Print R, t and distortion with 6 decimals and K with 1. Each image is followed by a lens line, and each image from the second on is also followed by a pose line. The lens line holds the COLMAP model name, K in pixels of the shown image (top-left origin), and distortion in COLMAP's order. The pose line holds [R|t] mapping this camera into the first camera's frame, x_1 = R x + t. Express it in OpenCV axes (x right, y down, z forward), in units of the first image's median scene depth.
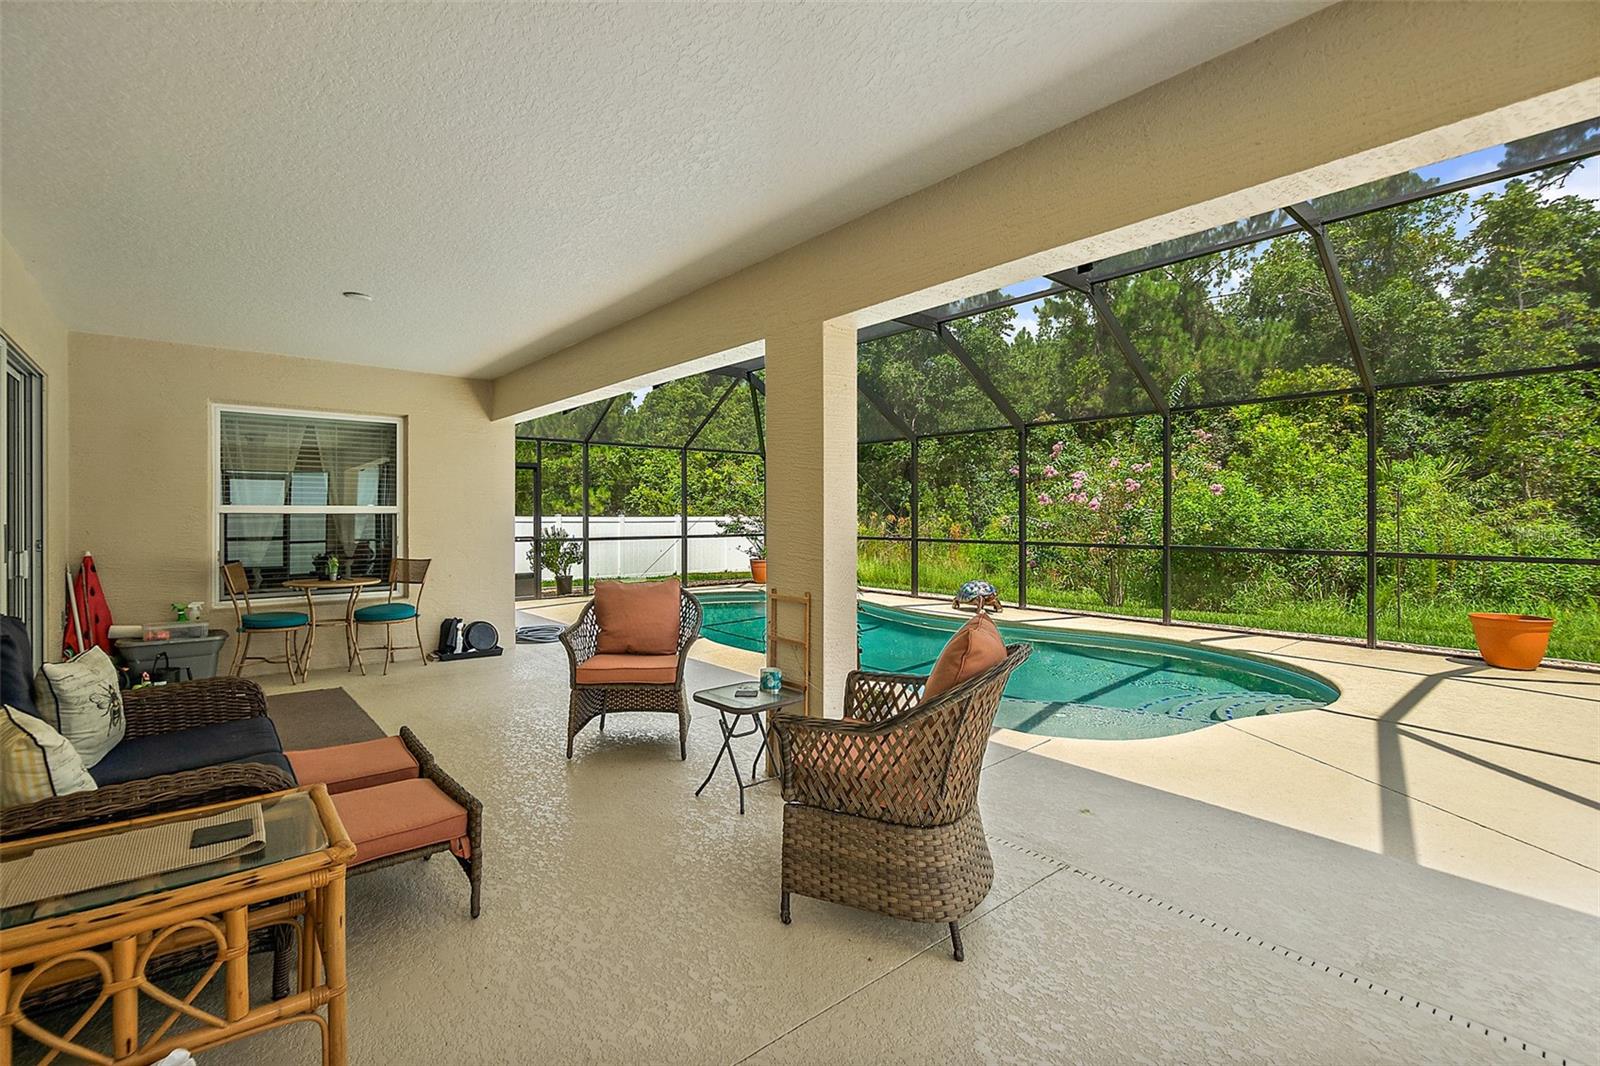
lens RADIAL K [[703.9, 0, 770.8], [0, 703.9, 522.2], [0, 0, 1]] dist [-0.007253, 0.002740]
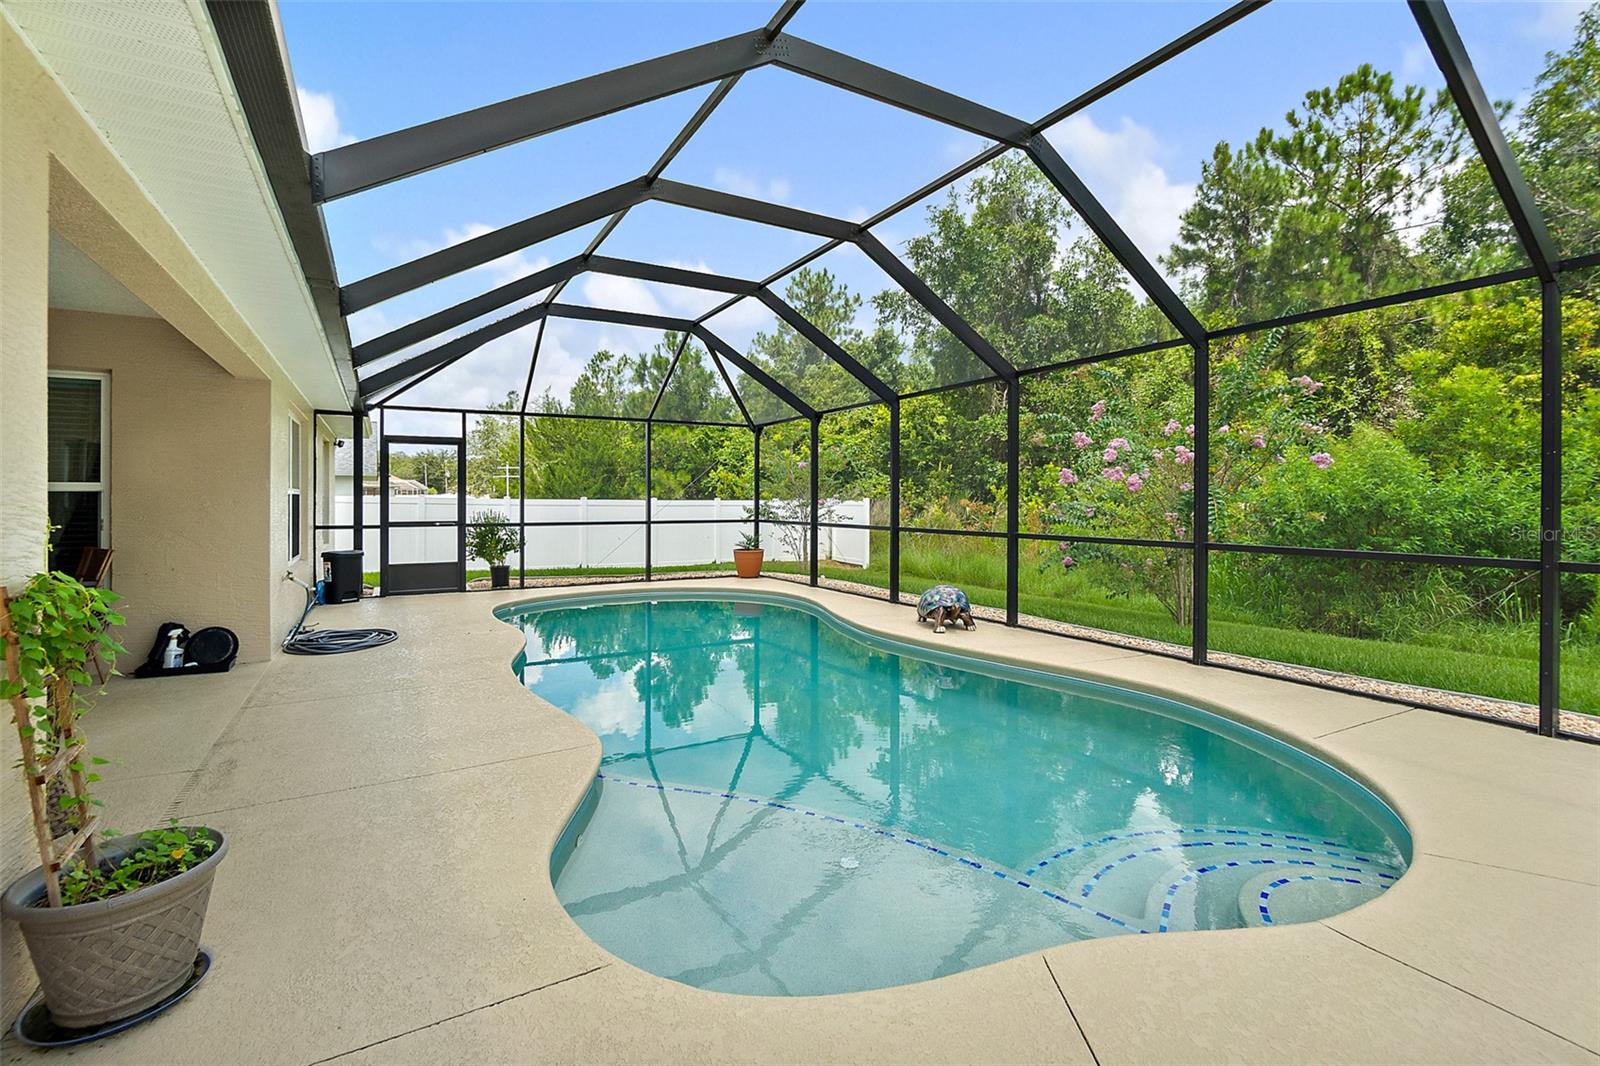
lens RADIAL K [[703.9, 0, 765.8], [0, 703.9, 507.2], [0, 0, 1]] dist [-0.007253, 0.002740]
pose [[0.981274, 0.004552, -0.192562, 0.135016], [-0.004444, 0.999990, 0.000997, 0.000398], [0.192564, -0.000122, 0.981284, 0.130007]]
